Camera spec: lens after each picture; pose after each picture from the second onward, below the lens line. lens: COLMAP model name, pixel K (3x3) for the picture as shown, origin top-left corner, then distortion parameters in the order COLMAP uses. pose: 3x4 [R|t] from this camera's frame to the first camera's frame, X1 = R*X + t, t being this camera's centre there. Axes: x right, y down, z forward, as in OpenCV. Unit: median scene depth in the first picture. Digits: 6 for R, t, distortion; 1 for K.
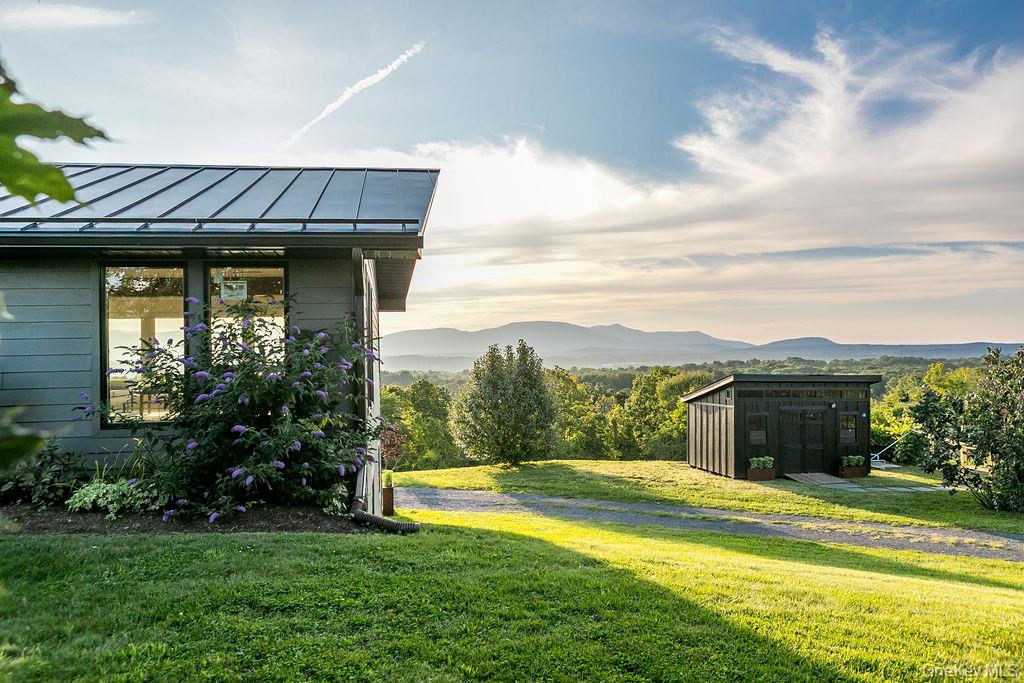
lens RADIAL K [[740.8, 0, 511.4], [0, 740.8, 345.0], [0, 0, 1]] dist [-0.003352, 0.004509]
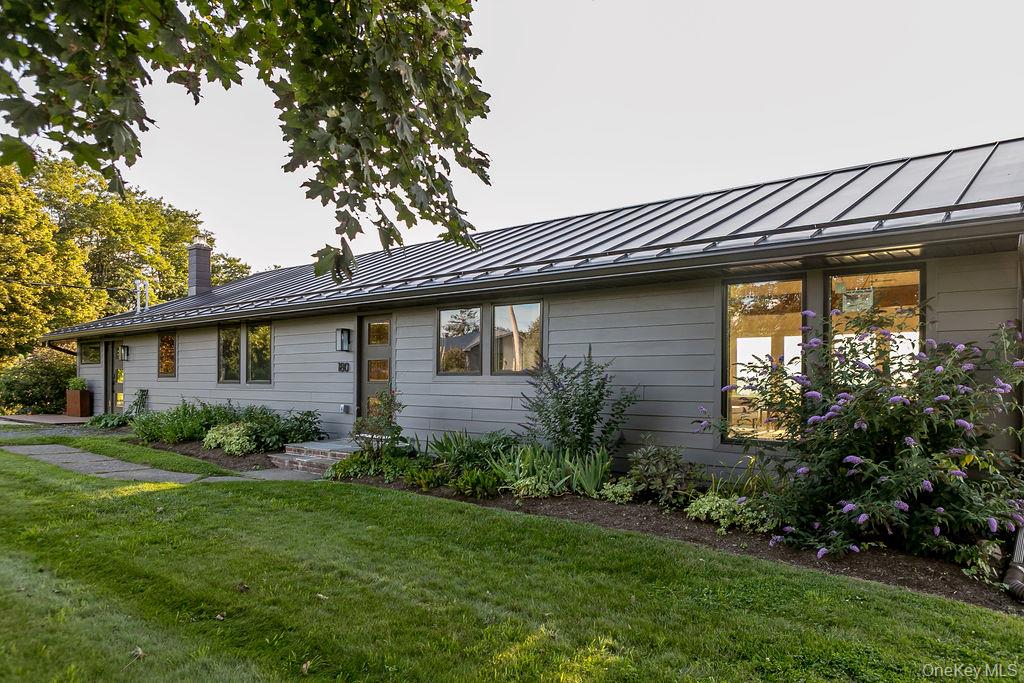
lens RADIAL K [[723.5, 0, 491.5], [0, 723.5, 383.3], [0, 0, 1]] dist [-0.011236, 0.008777]
pose [[0.658299, 0.027303, -0.752262, -0.011608], [-0.008297, 0.999544, 0.029018, 0.004208], [0.752711, -0.012861, 0.658225, 0.114547]]
